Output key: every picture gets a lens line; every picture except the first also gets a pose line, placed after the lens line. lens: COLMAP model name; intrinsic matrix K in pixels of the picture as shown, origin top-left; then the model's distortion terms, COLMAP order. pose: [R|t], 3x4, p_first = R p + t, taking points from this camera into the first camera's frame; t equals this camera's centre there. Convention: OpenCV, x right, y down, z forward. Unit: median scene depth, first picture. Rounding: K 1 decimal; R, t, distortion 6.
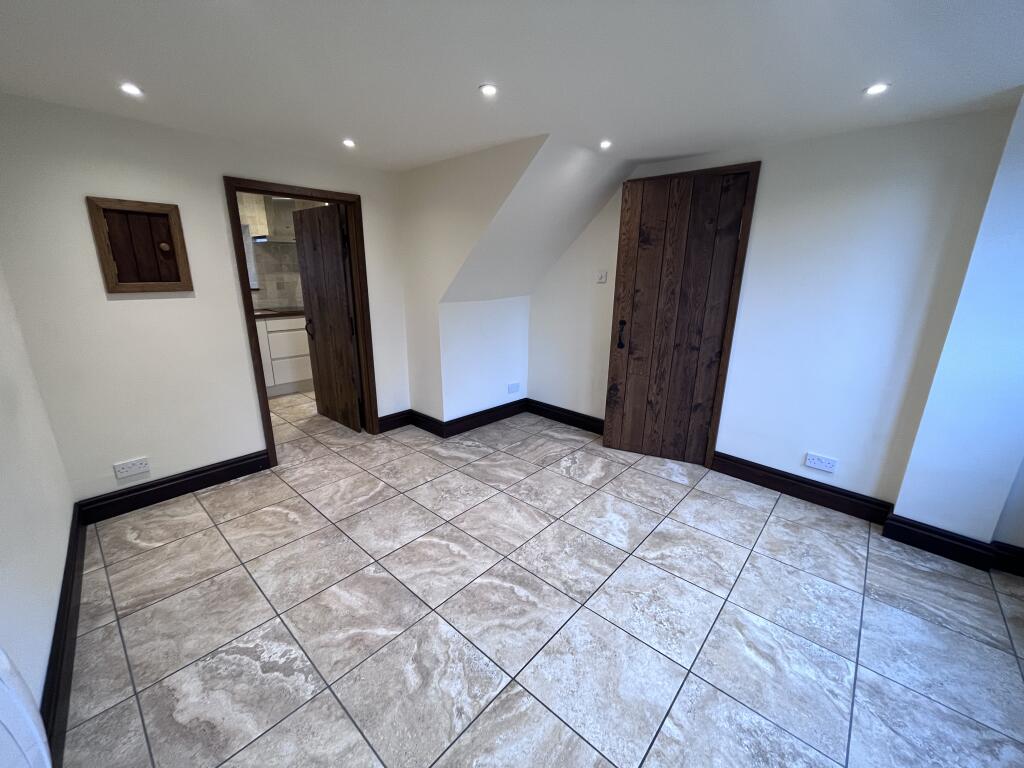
lens RADIAL K [[412.8, 0, 510.0], [0, 412.8, 384.8], [0, 0, 1]] dist [-0.002759, -0.000437]
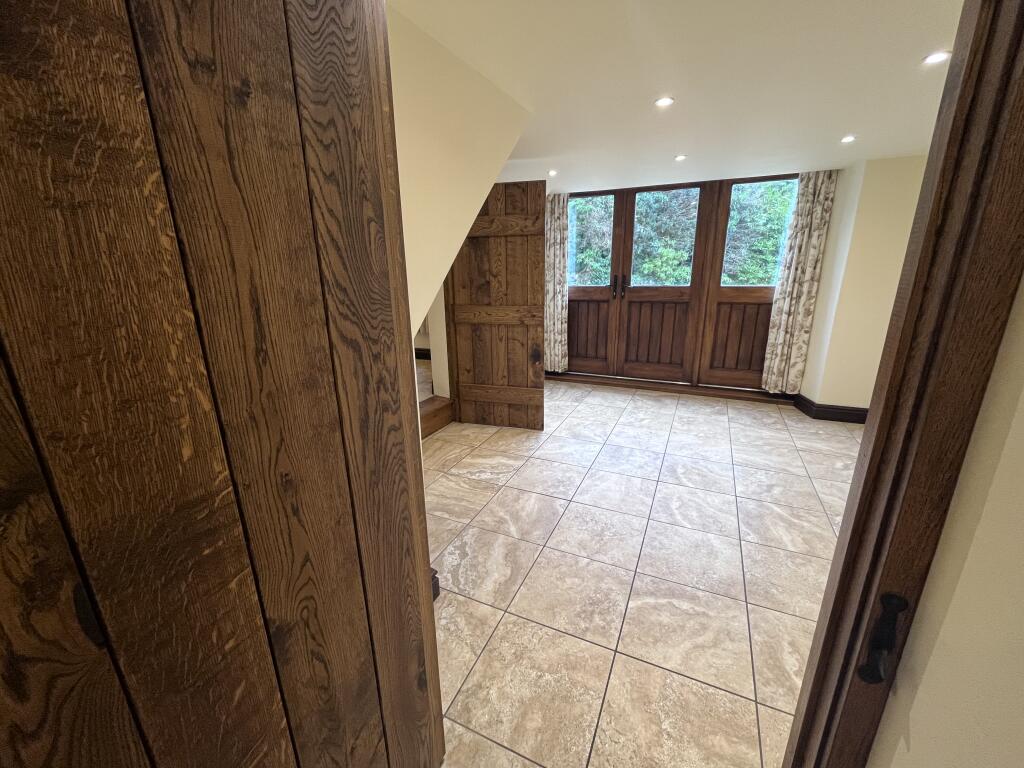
lens RADIAL K [[412.8, 0, 510.0], [0, 412.8, 384.8], [0, 0, 1]] dist [-0.002759, -0.000437]
pose [[-0.288213, -0.272676, 0.917922, -0.840626], [0.273569, 0.895199, 0.351822, -0.375185], [-0.917656, 0.352515, -0.183413, 1.326110]]
